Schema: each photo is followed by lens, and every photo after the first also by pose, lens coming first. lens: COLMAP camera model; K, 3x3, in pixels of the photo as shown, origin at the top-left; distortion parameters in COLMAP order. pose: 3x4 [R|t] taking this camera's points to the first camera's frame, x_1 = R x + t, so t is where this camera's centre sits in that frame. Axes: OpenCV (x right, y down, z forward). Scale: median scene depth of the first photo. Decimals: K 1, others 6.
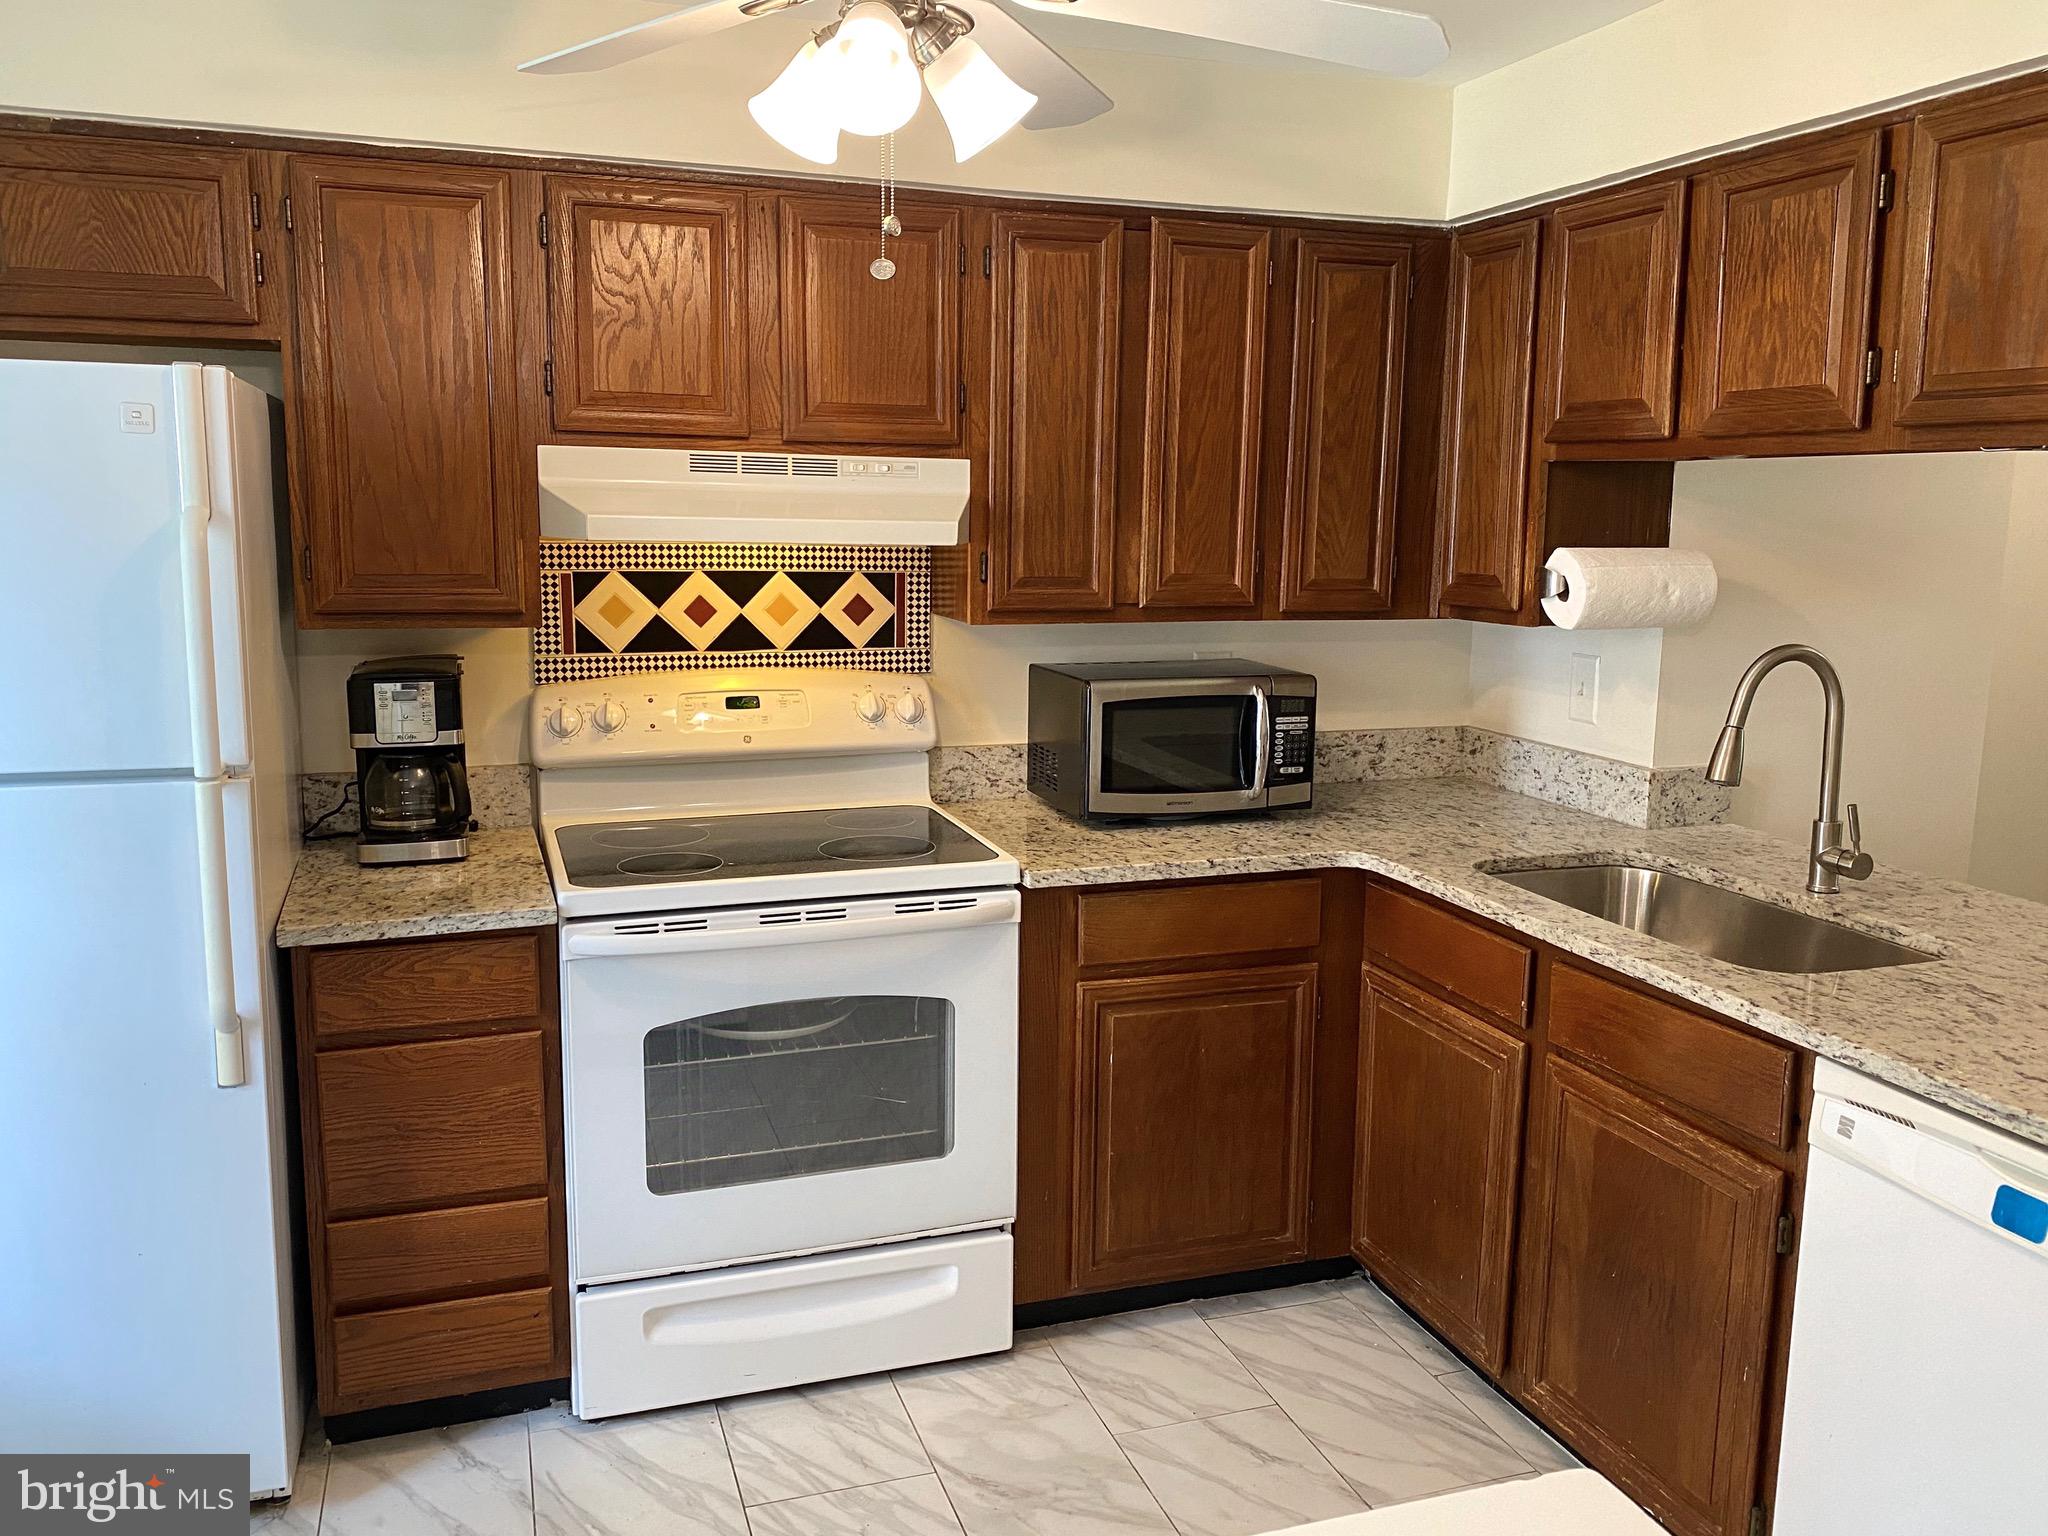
lens RADIAL K [[1607.8, 0, 1024.0], [0, 1607.8, 768.0], [0, 0, 1]] dist [0.152723, -0.386731]
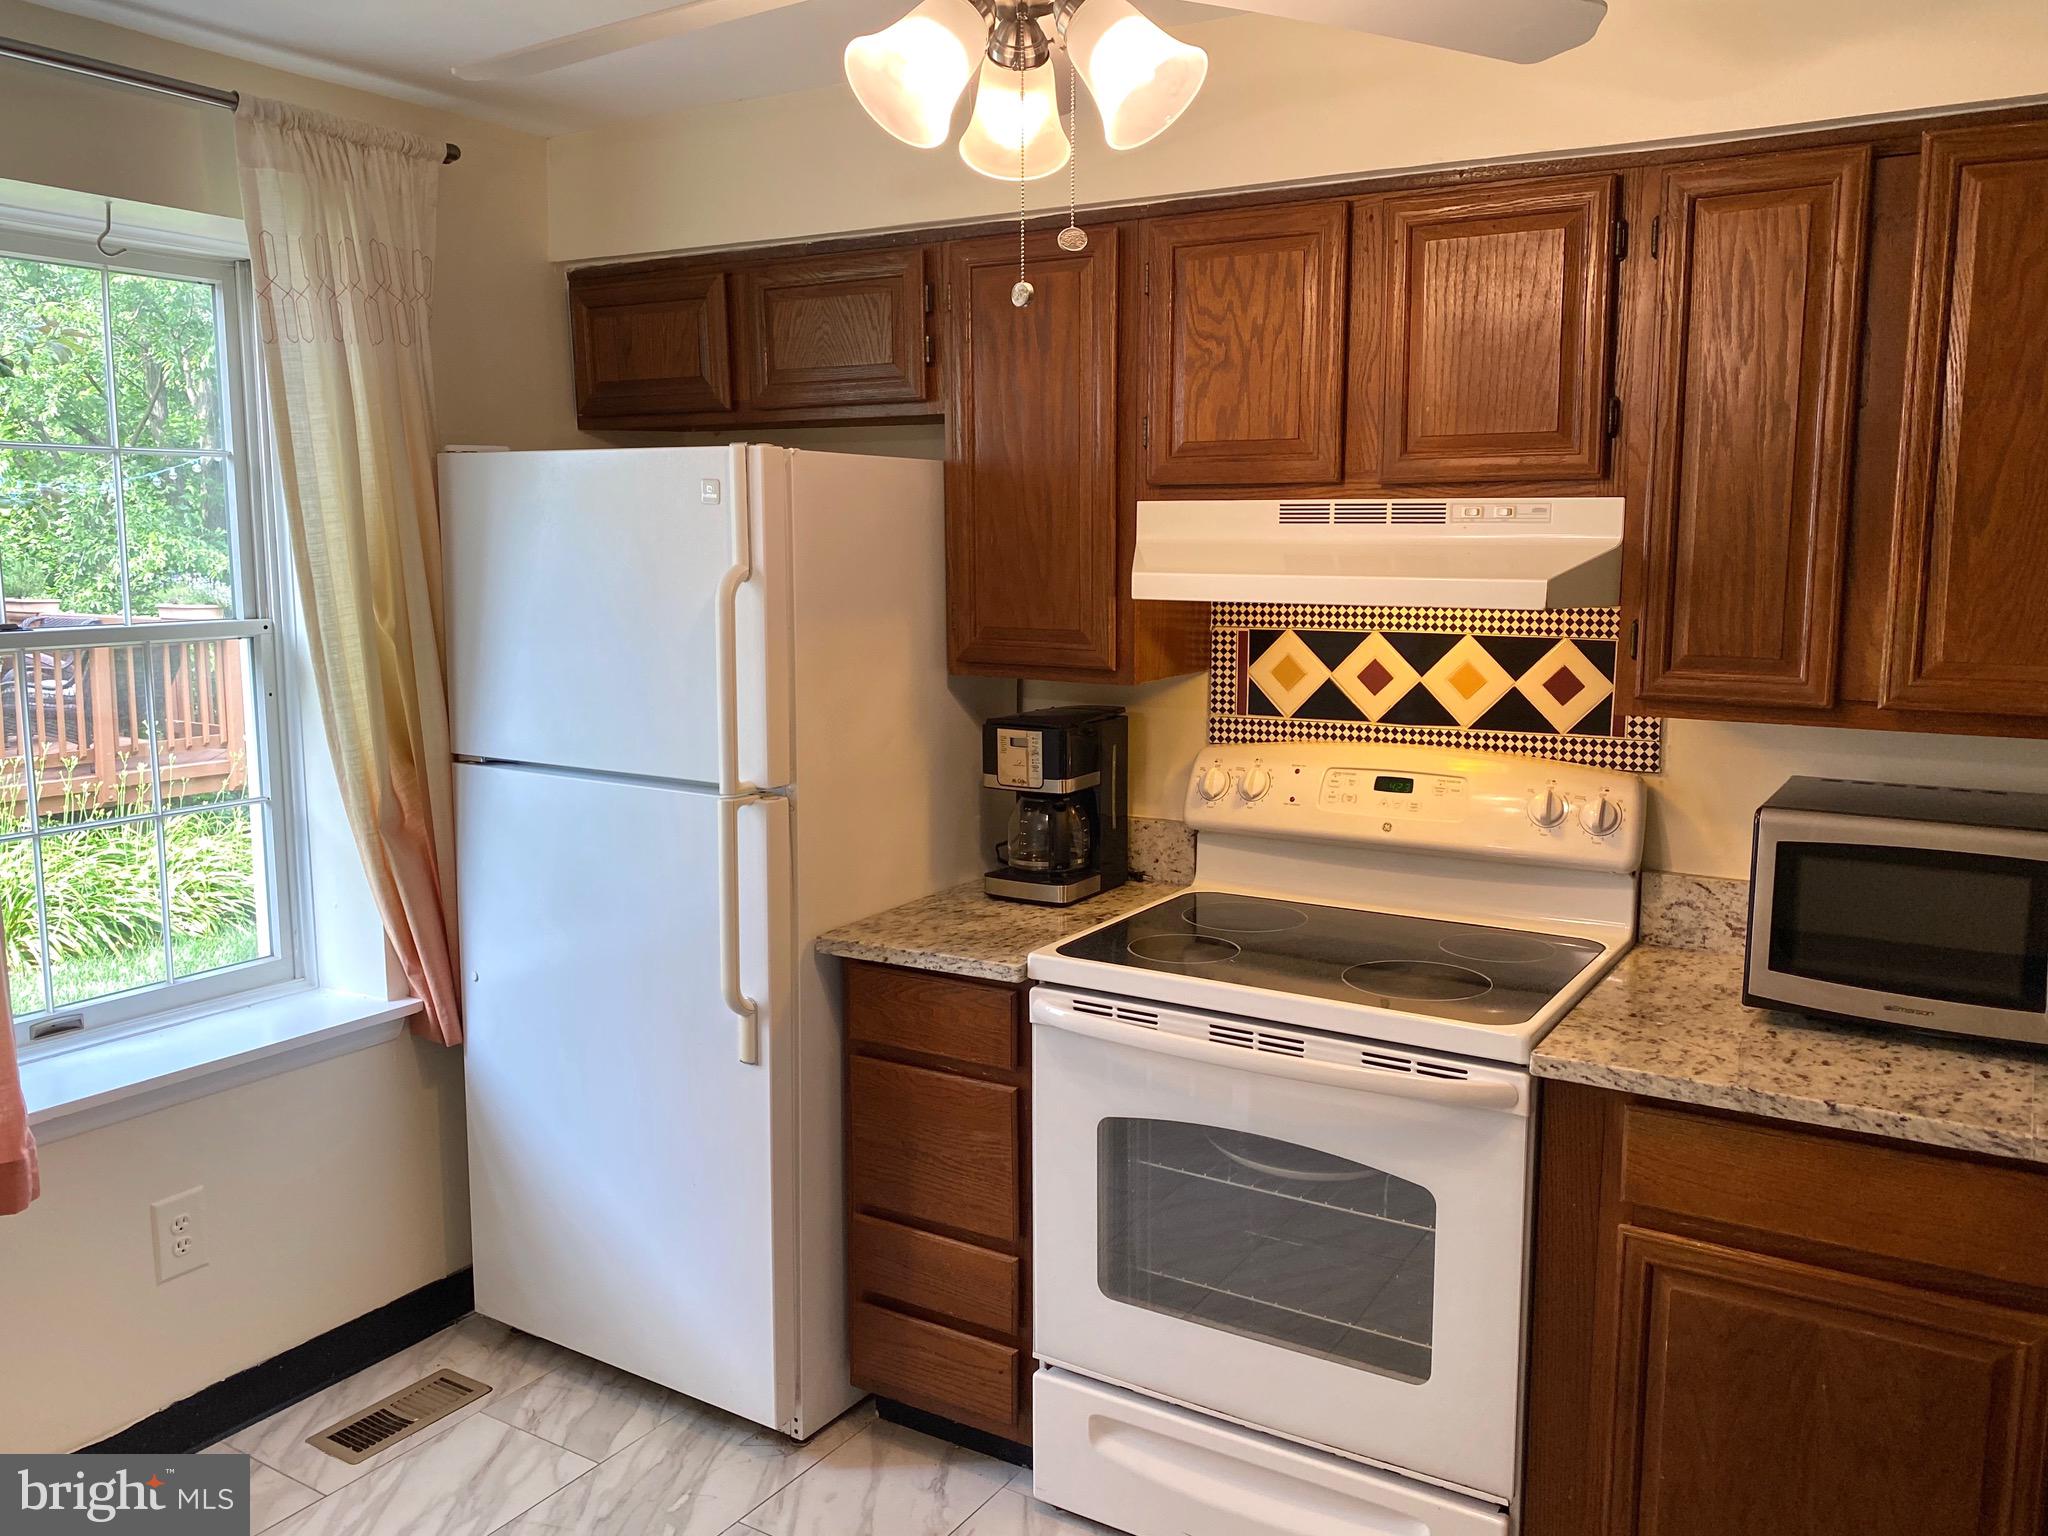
lens RADIAL K [[1607.8, 0, 1024.0], [0, 1607.8, 768.0], [0, 0, 1]] dist [0.152723, -0.386731]
pose [[0.629187, 0.101800, -0.770558, 0.376934], [-0.119723, 0.992248, 0.033330, -0.055774], [0.767978, 0.071283, 0.636498, 0.301632]]
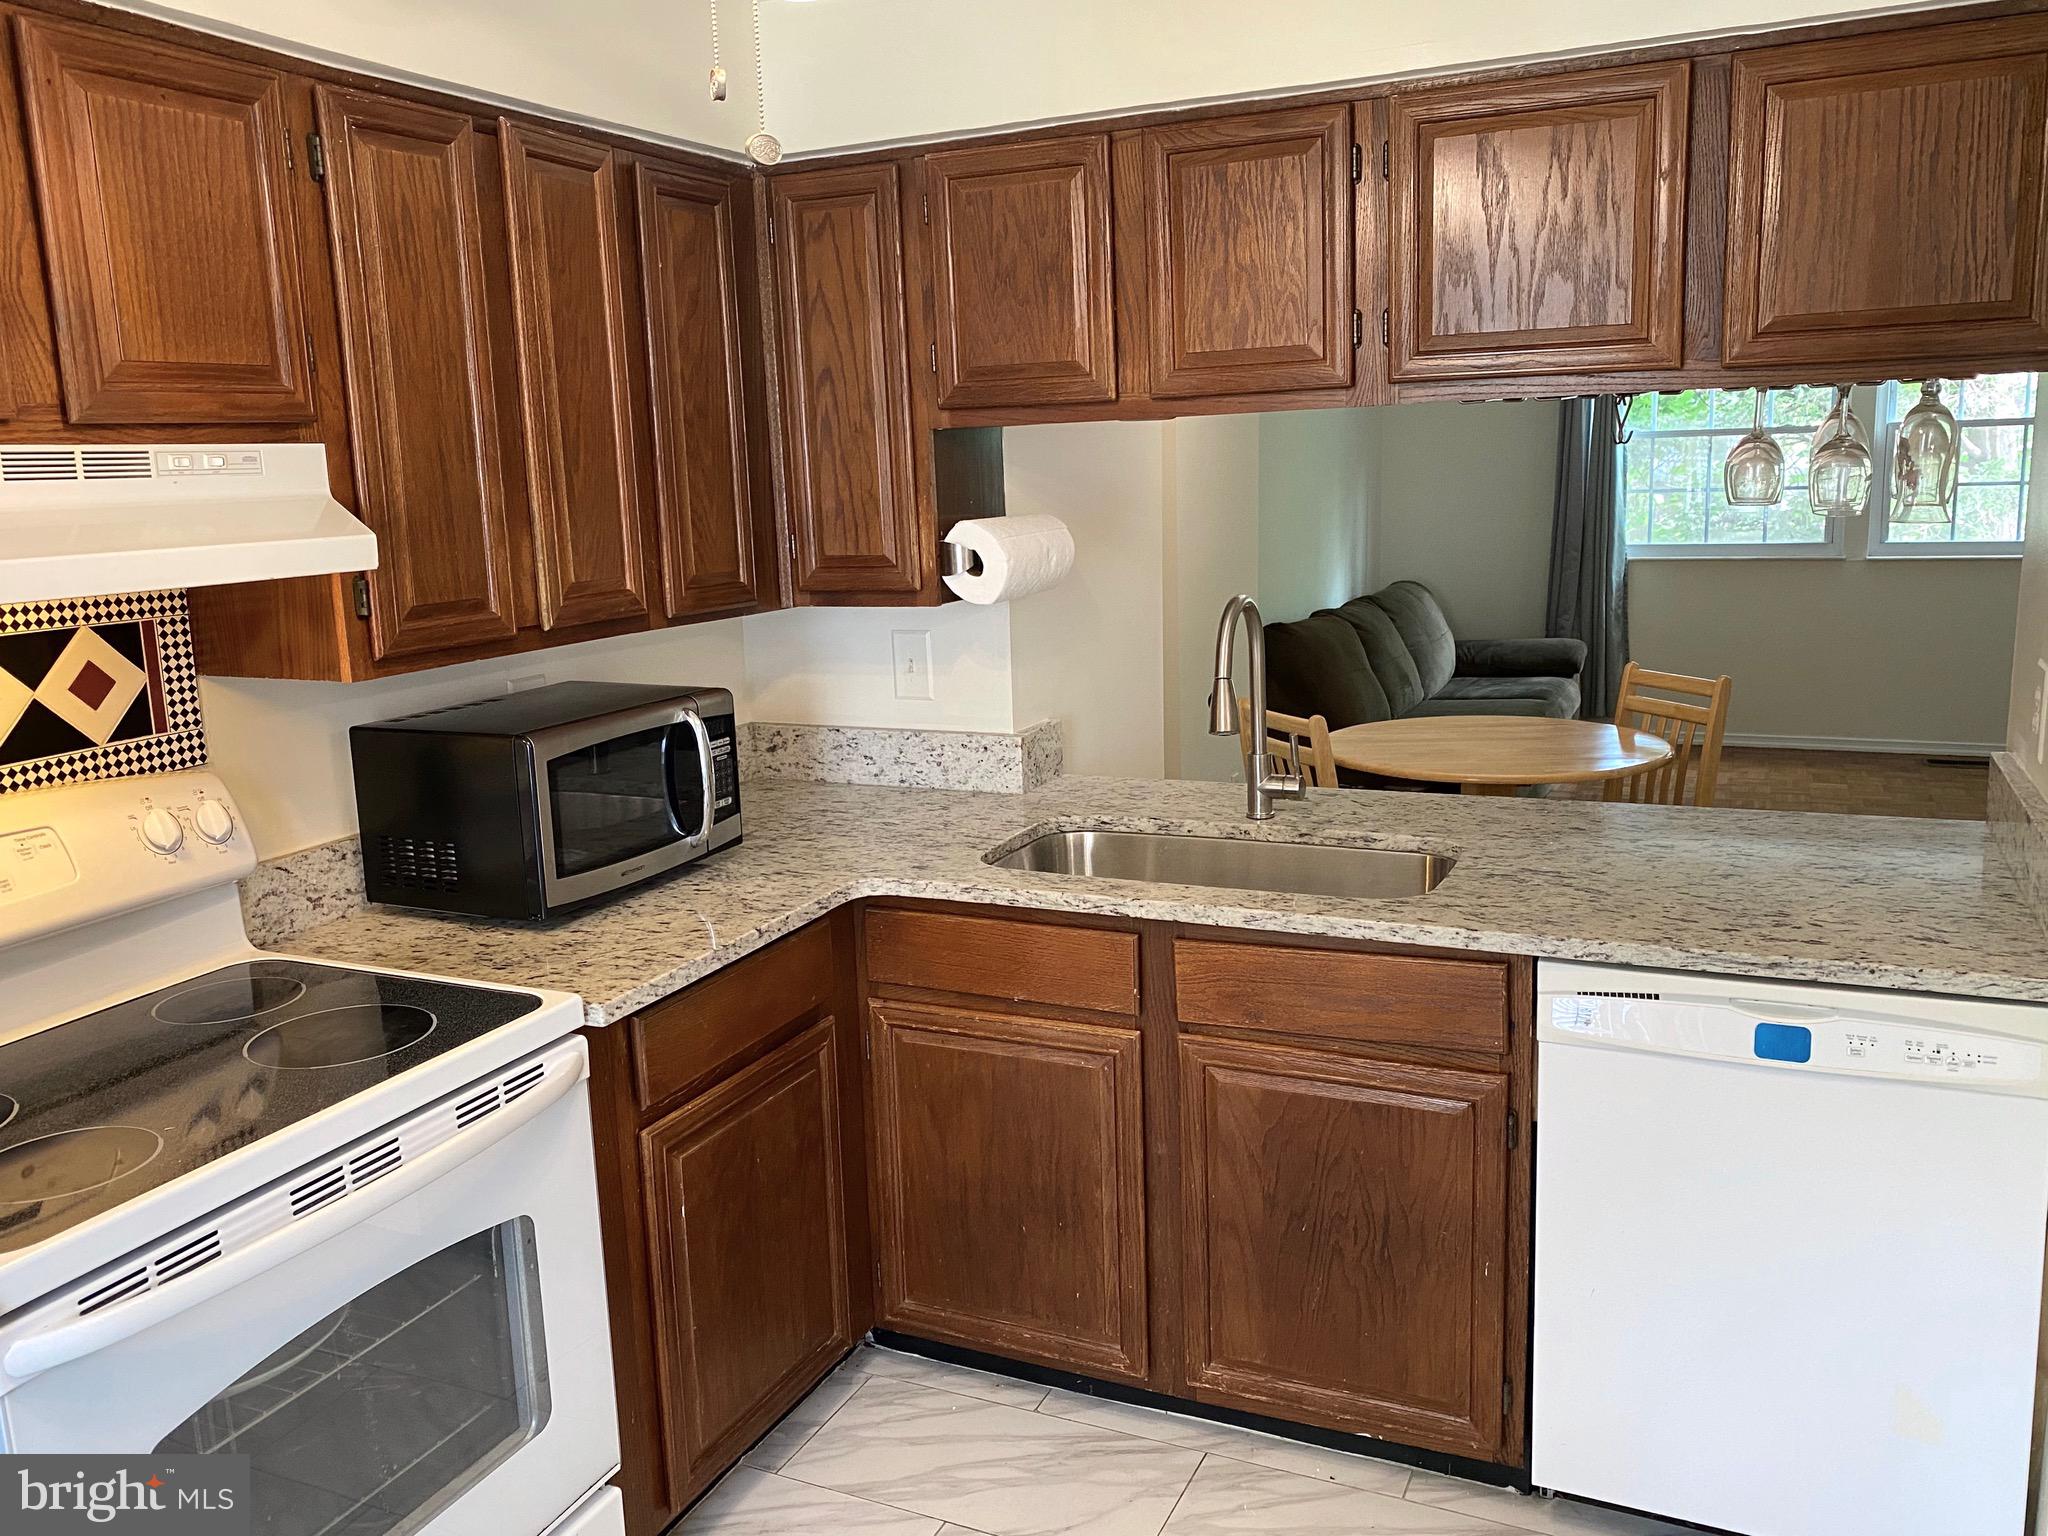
lens RADIAL K [[1615.7, 0, 1023.1], [0, 1615.7, 756.7], [0, 0, 1]] dist [0.083825, -0.141596]
pose [[0.693353, -0.169320, 0.700423, -0.324414], [0.162706, 0.983686, 0.076733, -0.064014], [-0.701989, 0.060760, 0.709591, 0.303069]]
